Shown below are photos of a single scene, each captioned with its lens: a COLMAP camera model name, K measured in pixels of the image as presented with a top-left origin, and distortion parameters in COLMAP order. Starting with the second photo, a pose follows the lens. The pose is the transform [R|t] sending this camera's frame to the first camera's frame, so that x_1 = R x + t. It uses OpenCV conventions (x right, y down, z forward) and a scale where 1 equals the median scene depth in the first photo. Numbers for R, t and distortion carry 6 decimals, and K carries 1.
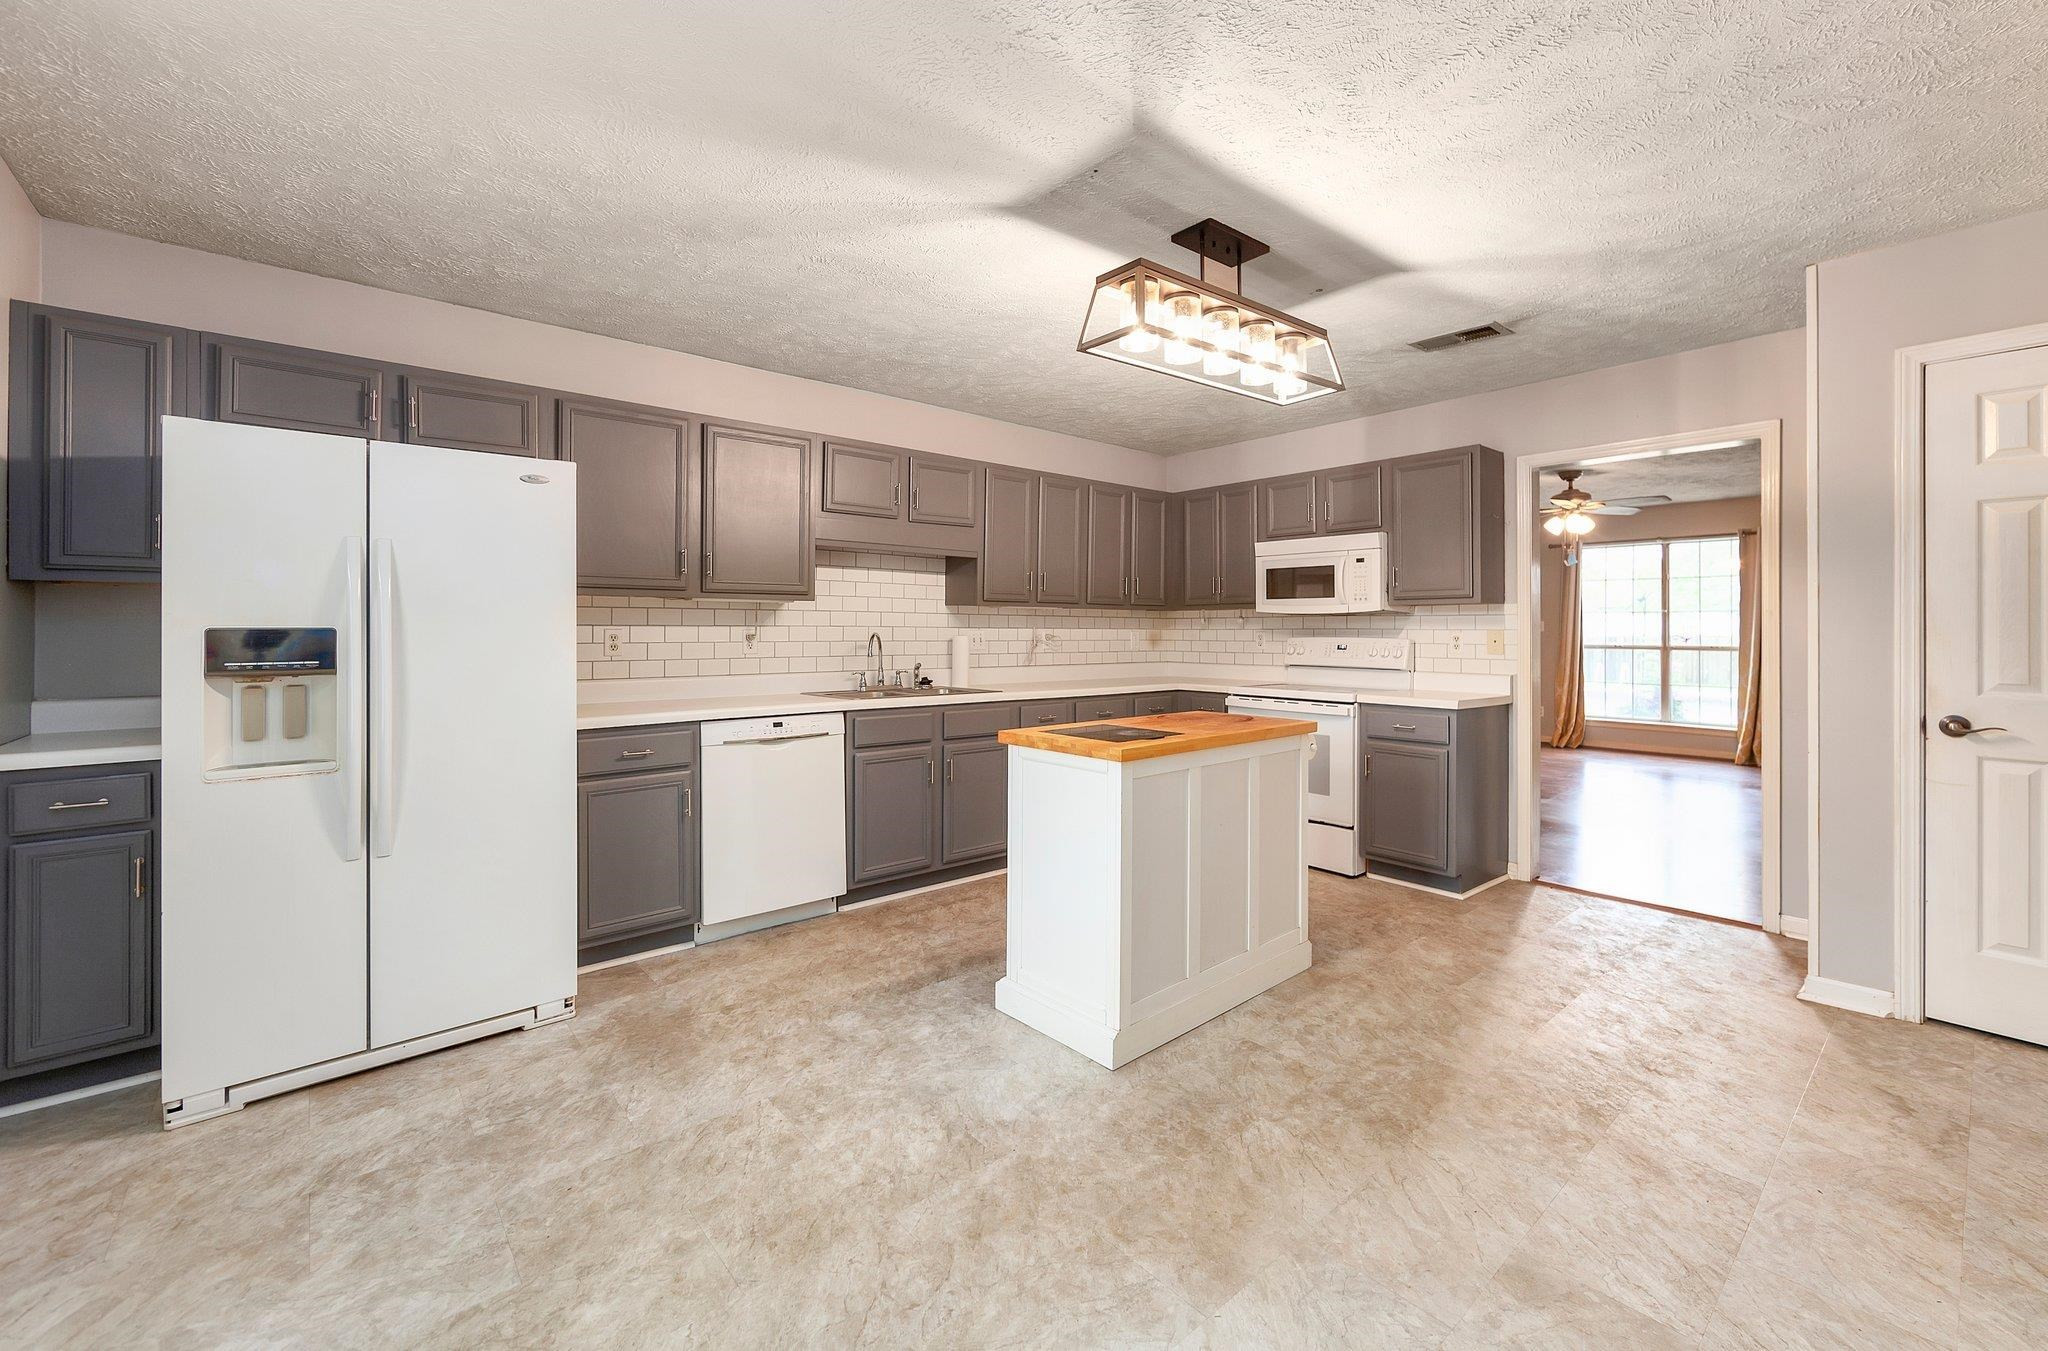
lens RADIAL K [[835.2, 0, 1031.3], [0, 835.2, 629.5], [0, 0, 1]] dist [-0.007219, 0.000128]
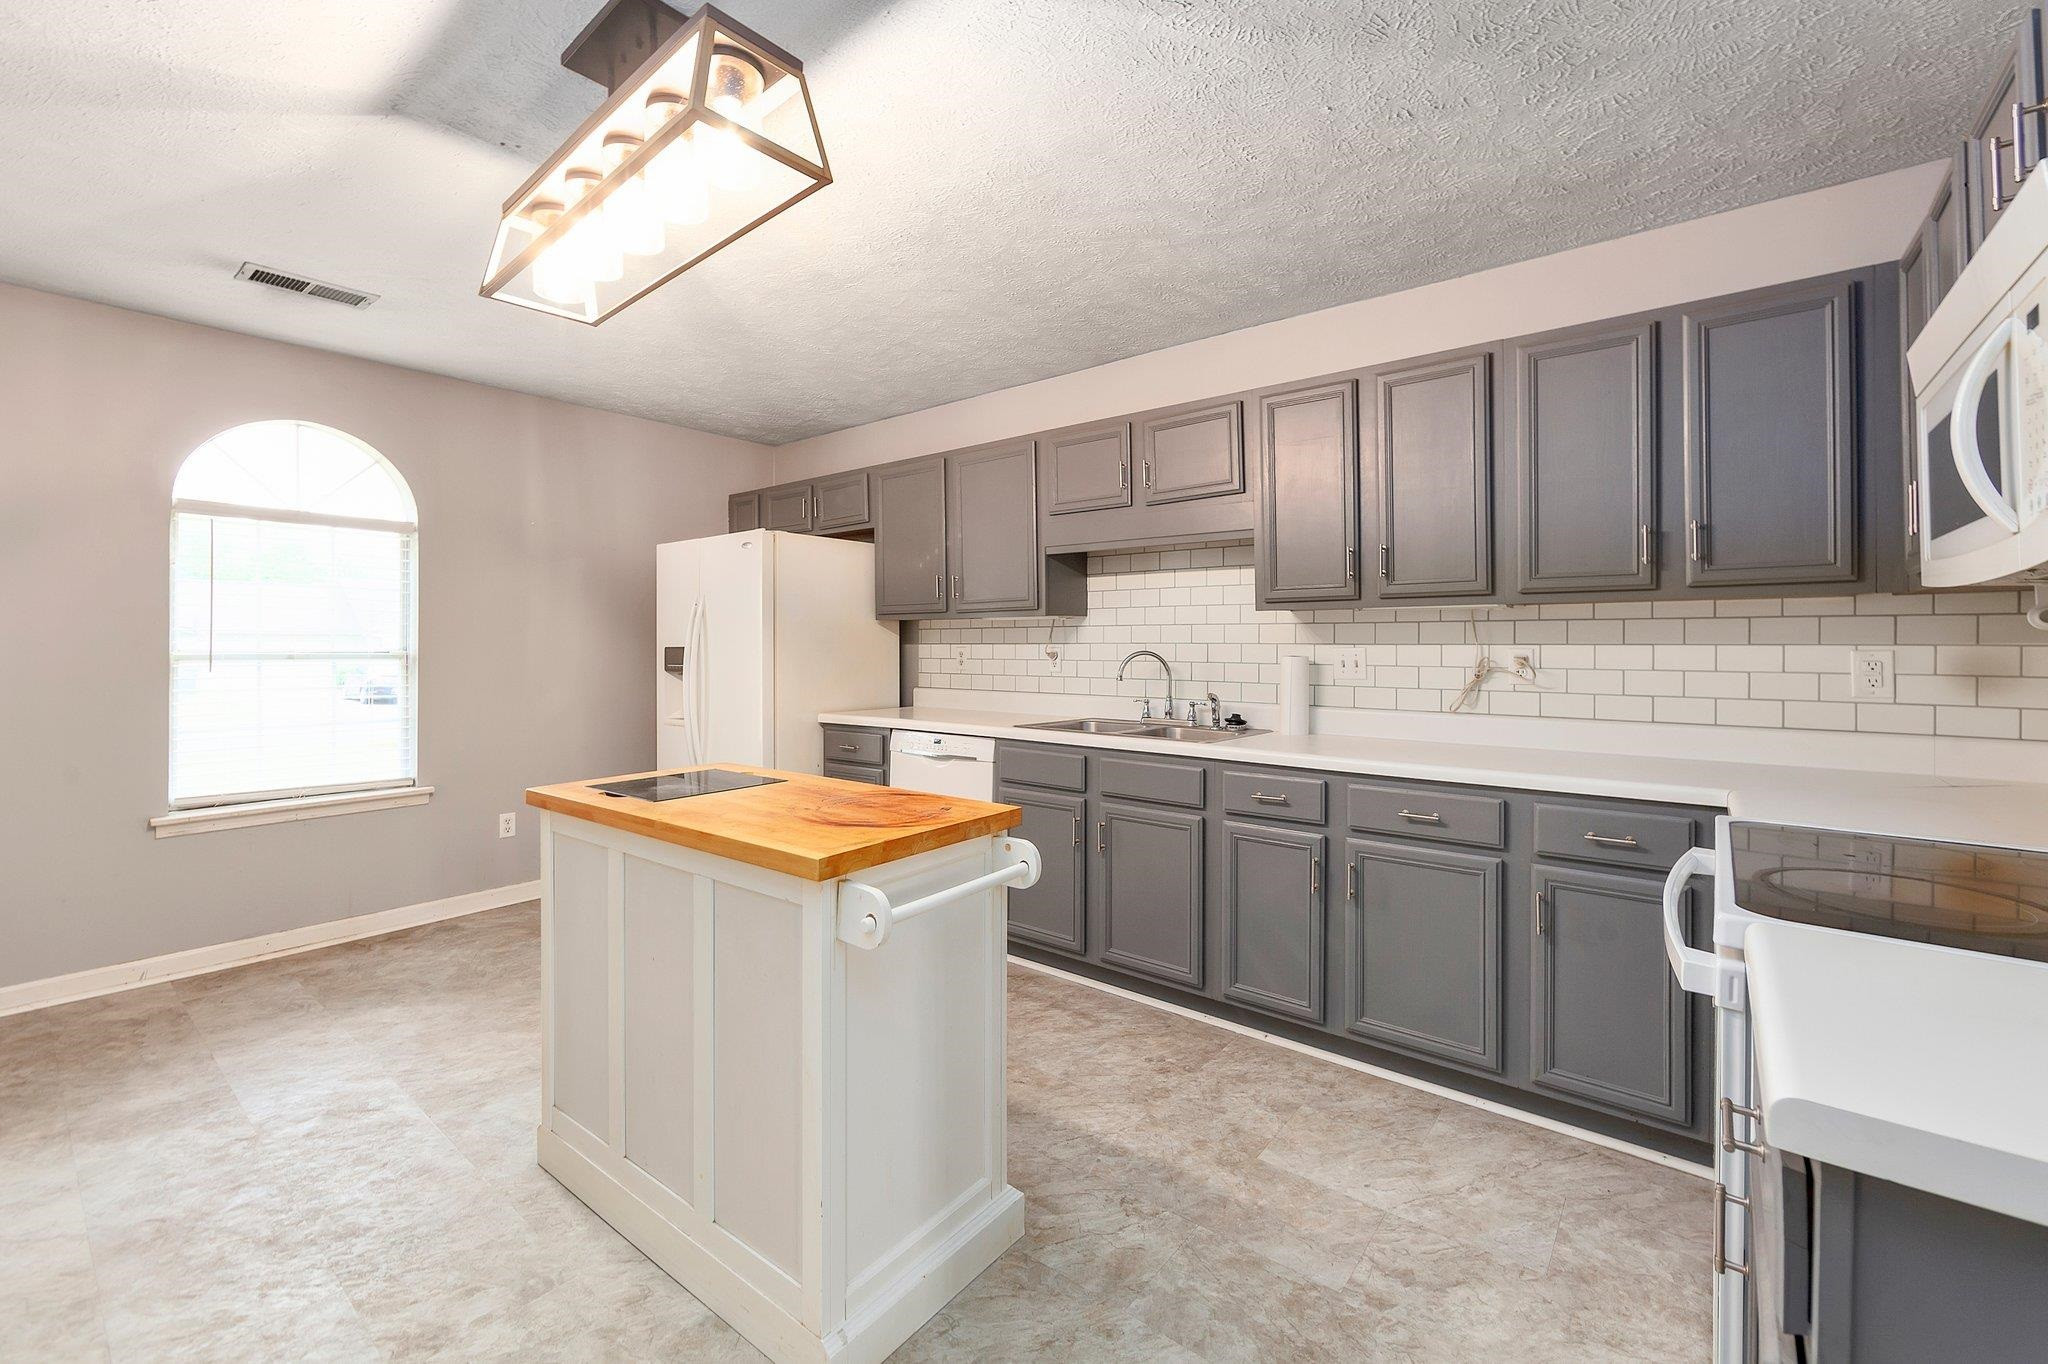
lens RADIAL K [[841.3, 0, 1055.0], [0, 841.3, 648.9], [0, 0, 1]] dist [-0.000676, -0.000036]
pose [[0.186122, 0.004286, -0.982517, 0.603549], [0.003572, 0.999981, 0.005039, -0.003035], [0.982520, -0.004448, 0.186103, 0.785655]]
